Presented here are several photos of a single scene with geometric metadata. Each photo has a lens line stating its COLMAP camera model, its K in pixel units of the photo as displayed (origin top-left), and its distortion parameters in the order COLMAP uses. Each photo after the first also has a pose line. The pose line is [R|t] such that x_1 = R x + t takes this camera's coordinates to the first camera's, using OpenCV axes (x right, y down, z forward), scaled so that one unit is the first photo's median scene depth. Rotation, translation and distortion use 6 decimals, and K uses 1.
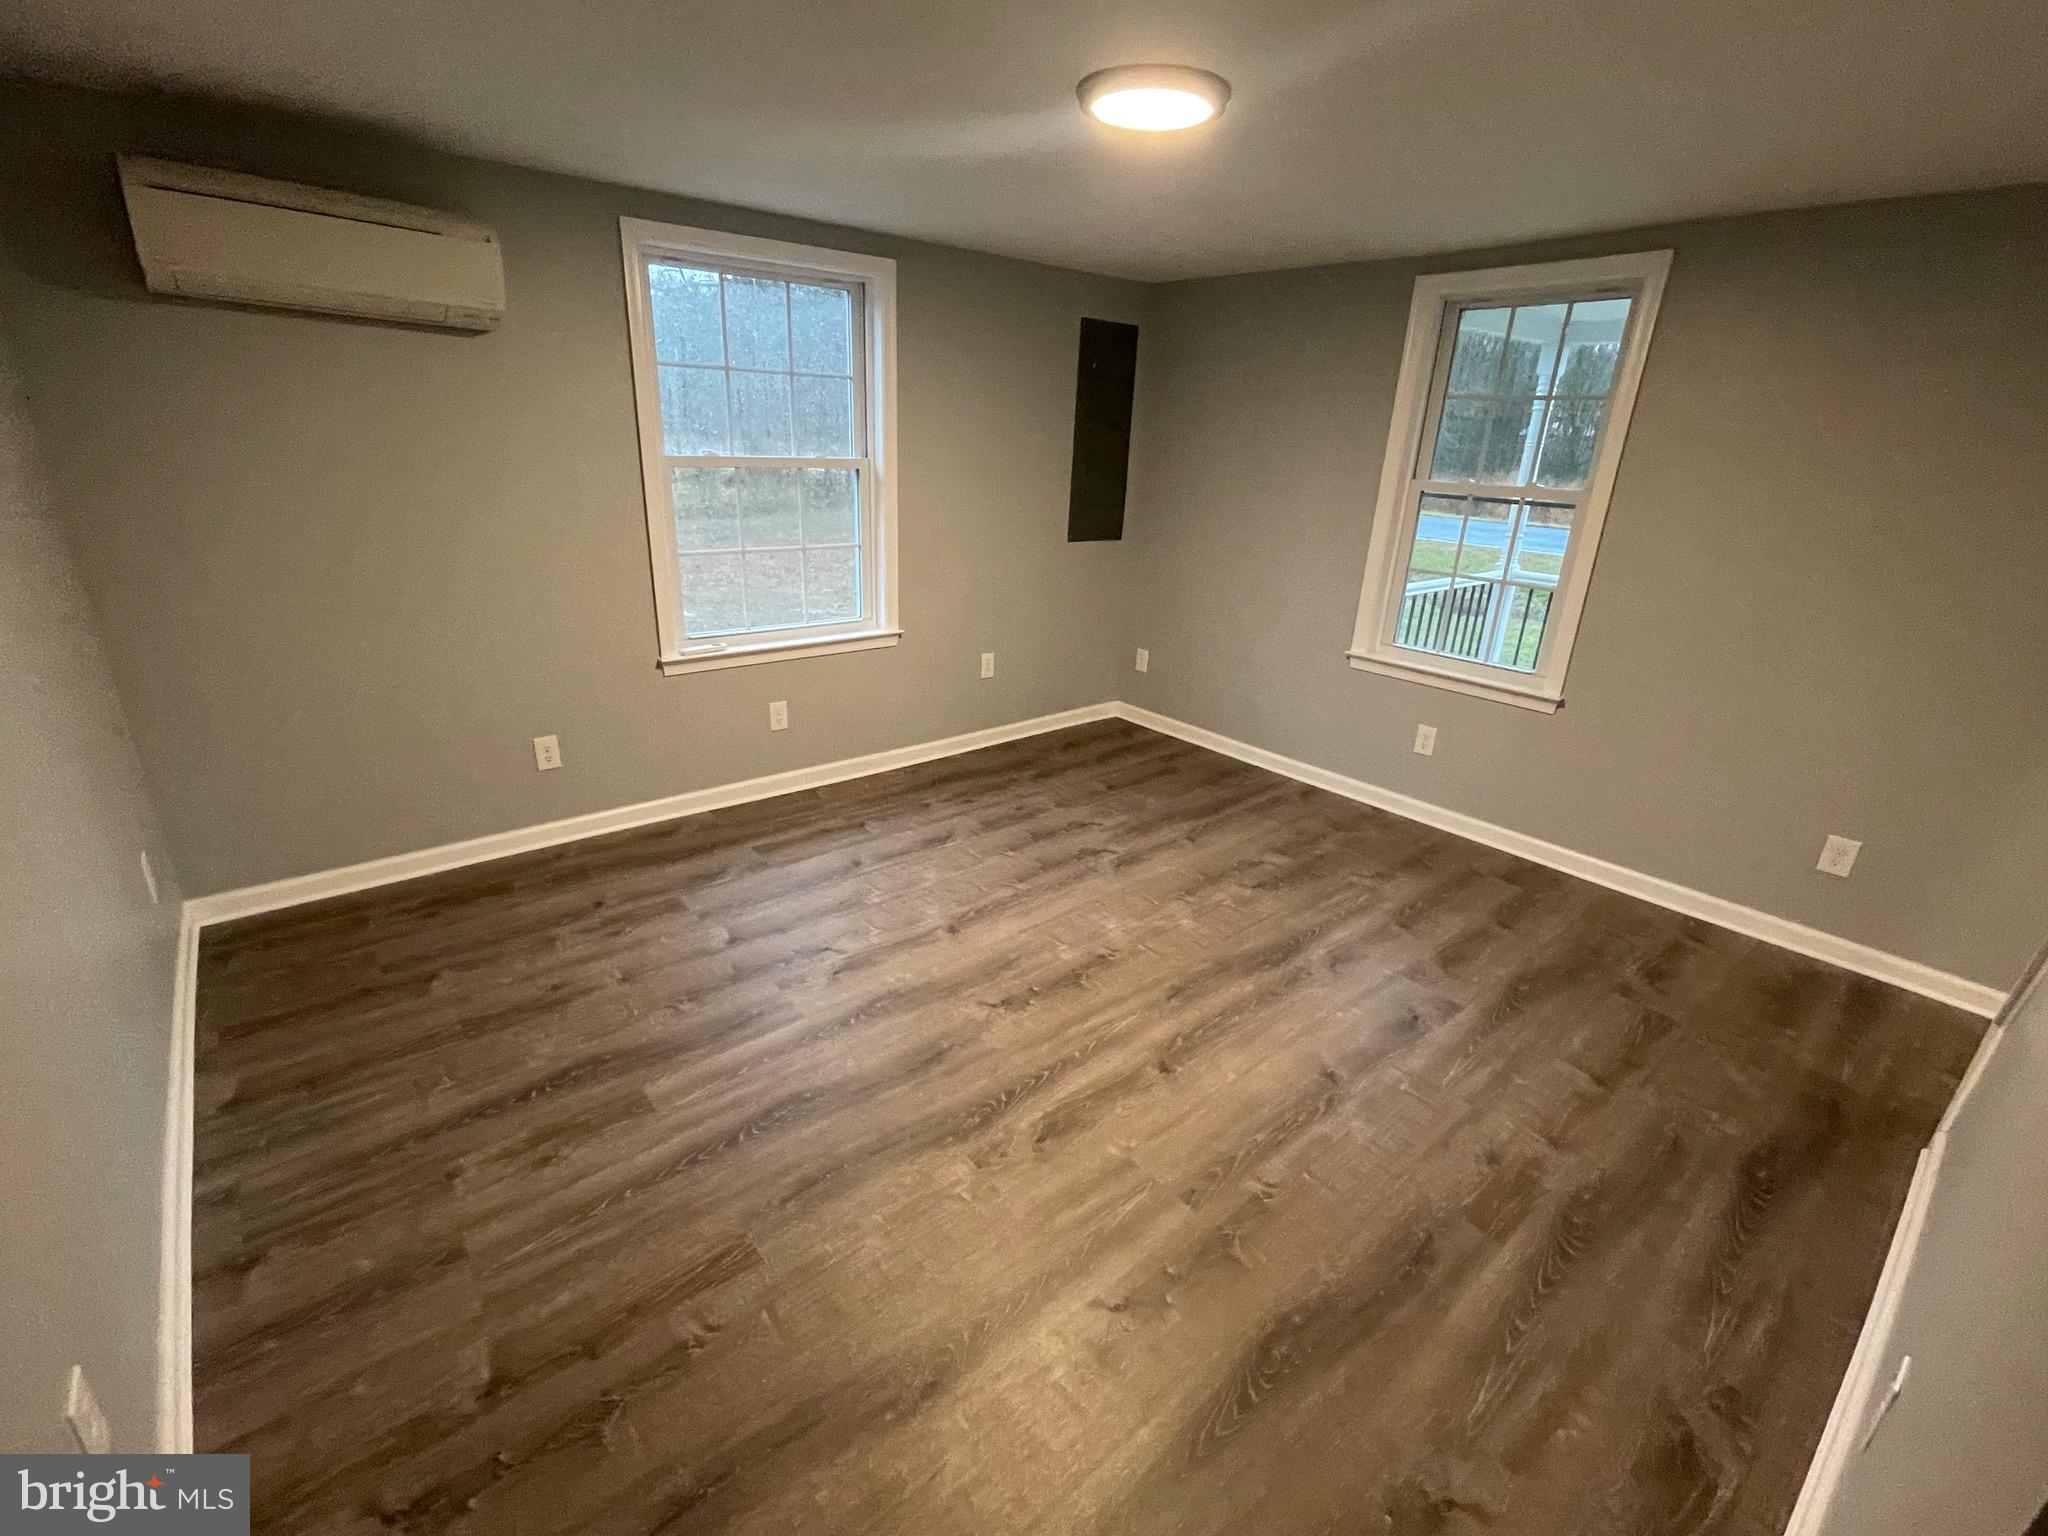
lens RADIAL K [[912.8, 0, 990.4], [0, 912.8, 774.3], [0, 0, 1]] dist [0.003864, 0.000137]
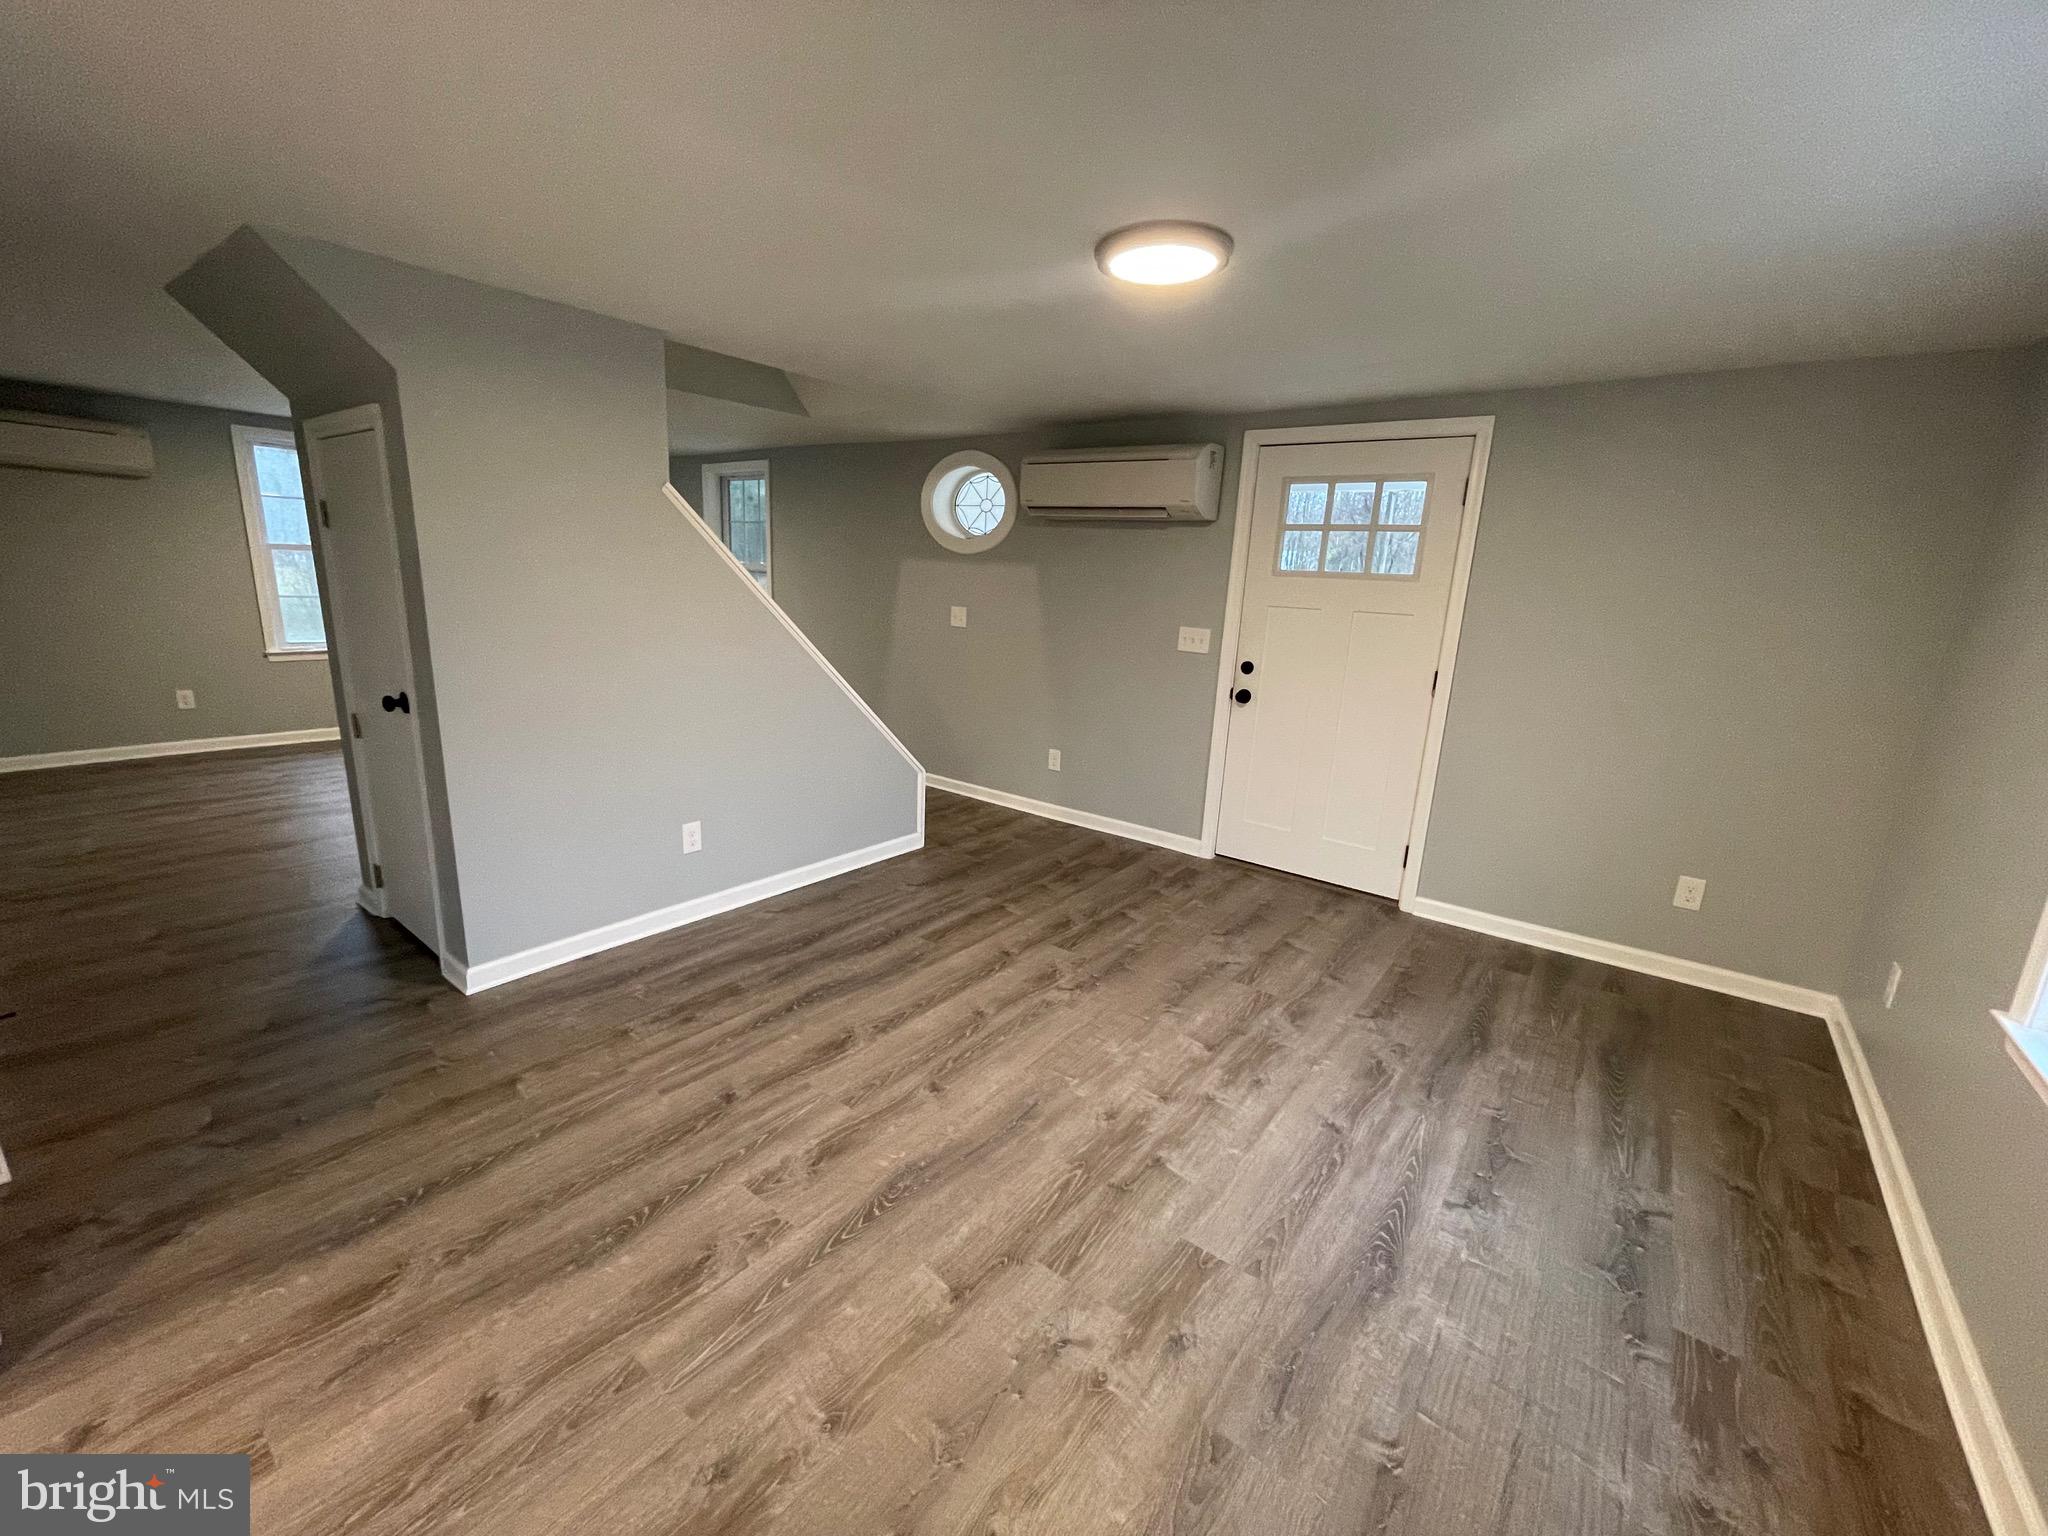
lens RADIAL K [[840.9, 0, 1011.2], [0, 840.9, 779.5], [0, 0, 1]] dist [-0.004019, -0.000191]
pose [[0.975676, -0.043625, 0.214832, 0.914263], [0.066510, 0.992714, -0.100477, 0.501309], [-0.208883, 0.112321, 0.971469, -1.144562]]
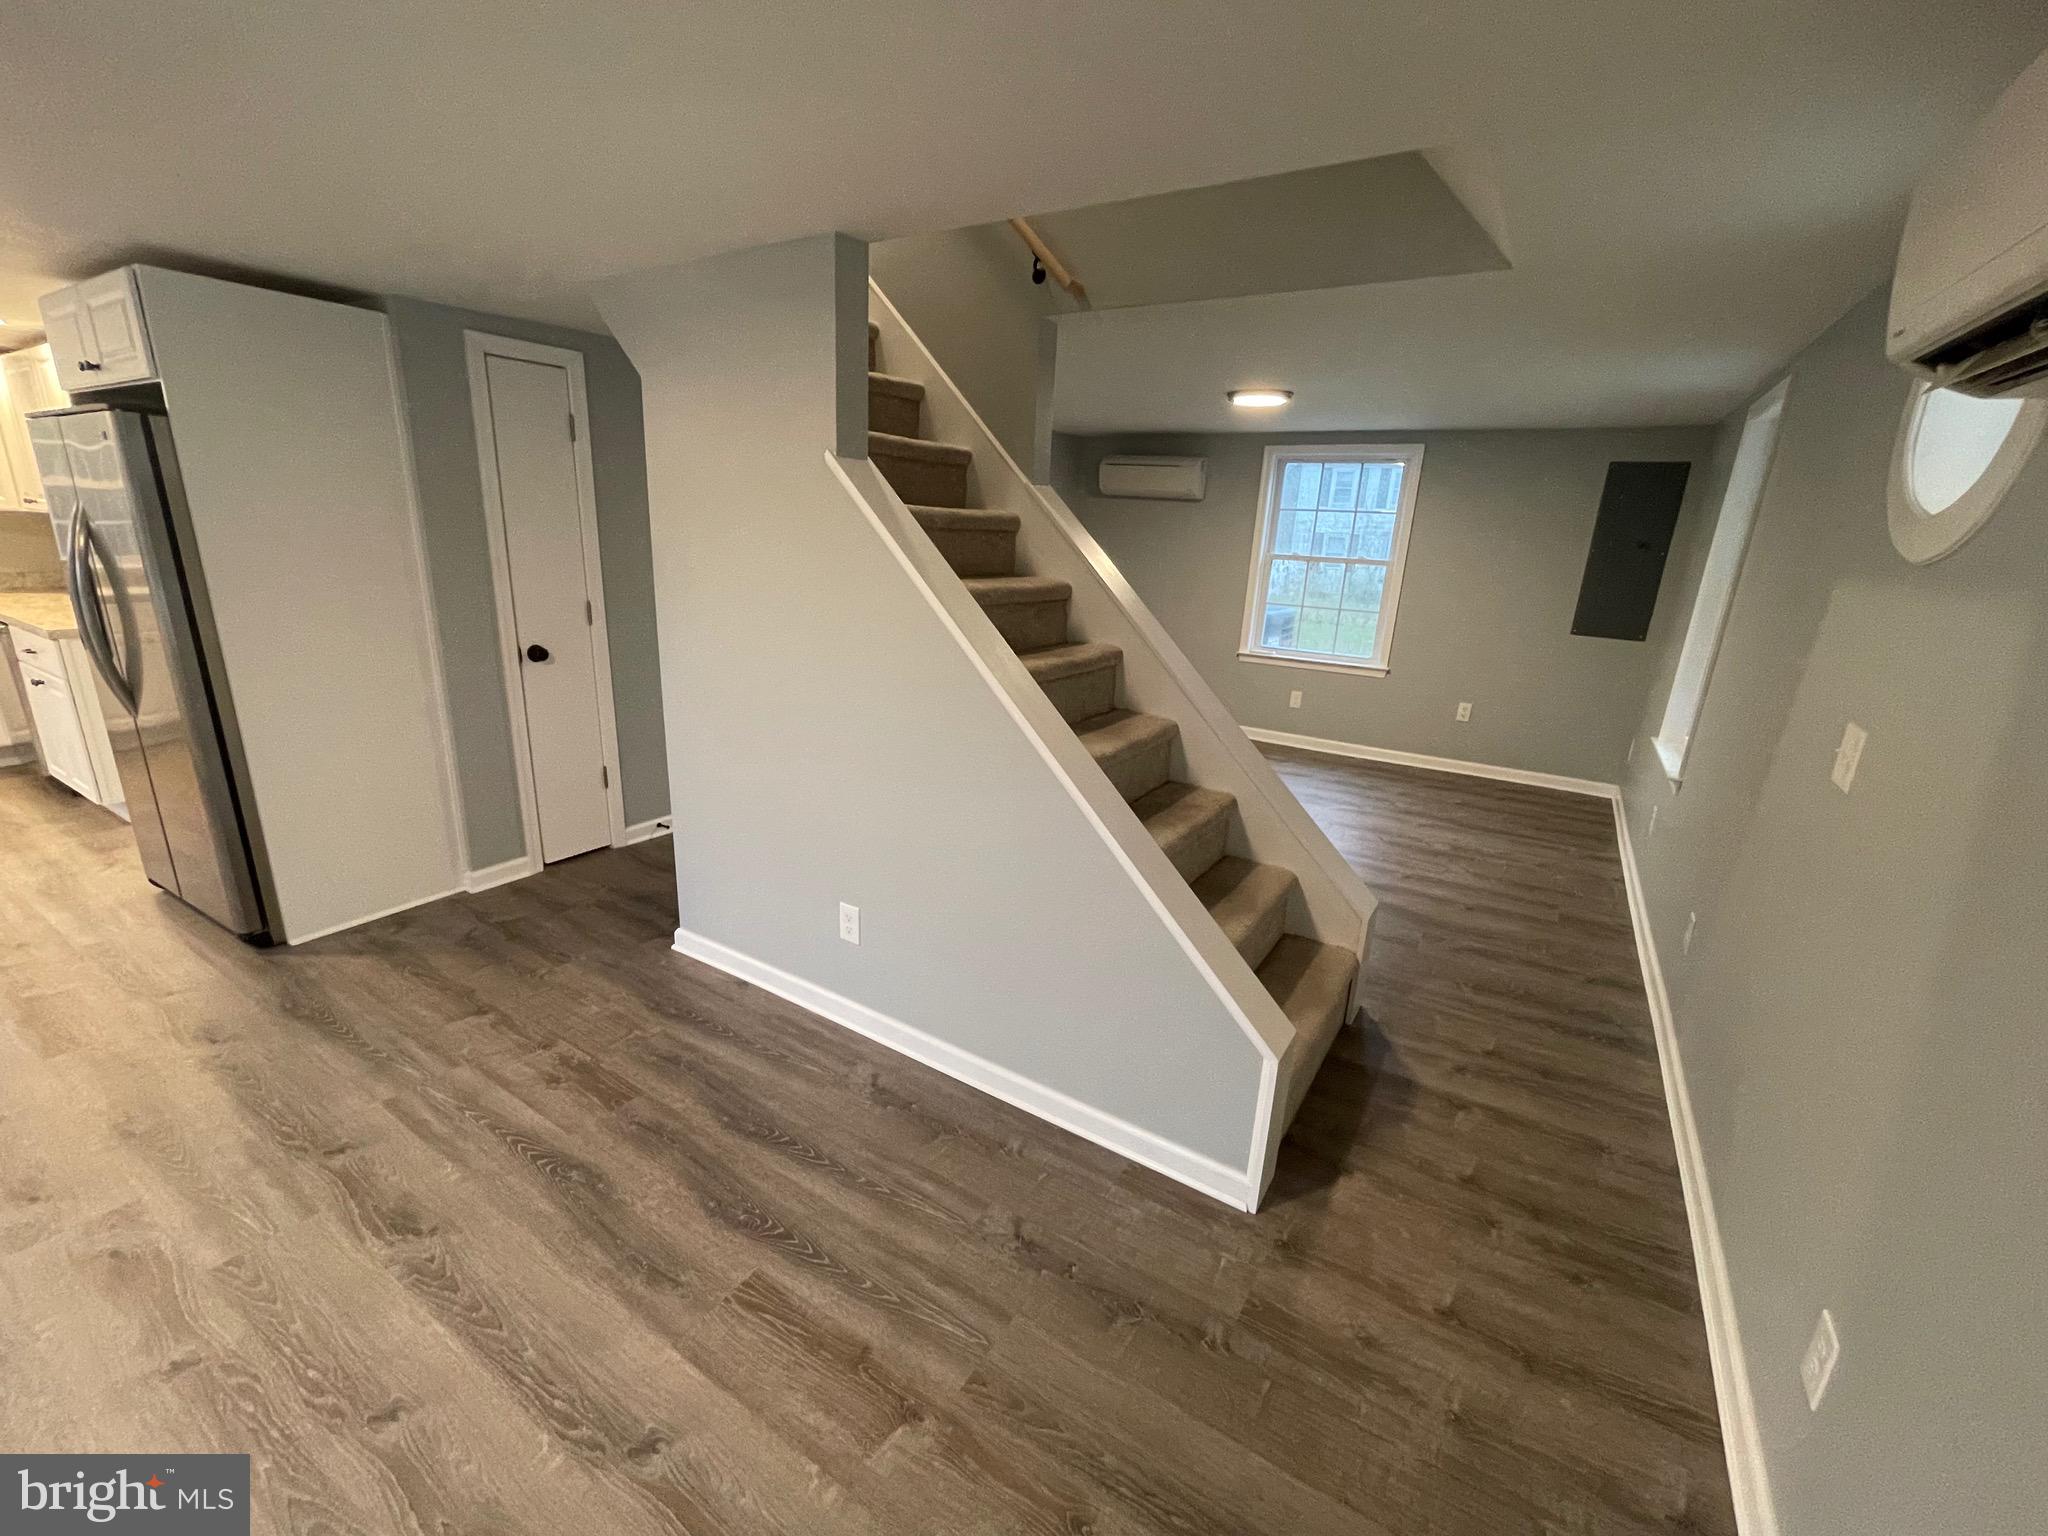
lens RADIAL K [[840.9, 0, 1011.2], [0, 840.9, 779.5], [0, 0, 1]] dist [-0.004019, -0.000191]
pose [[0.313258, 0.255804, -0.914568, 1.598325], [-0.363813, 0.921893, 0.133240, 0.087704], [0.877217, 0.290993, 0.381855, -0.073889]]
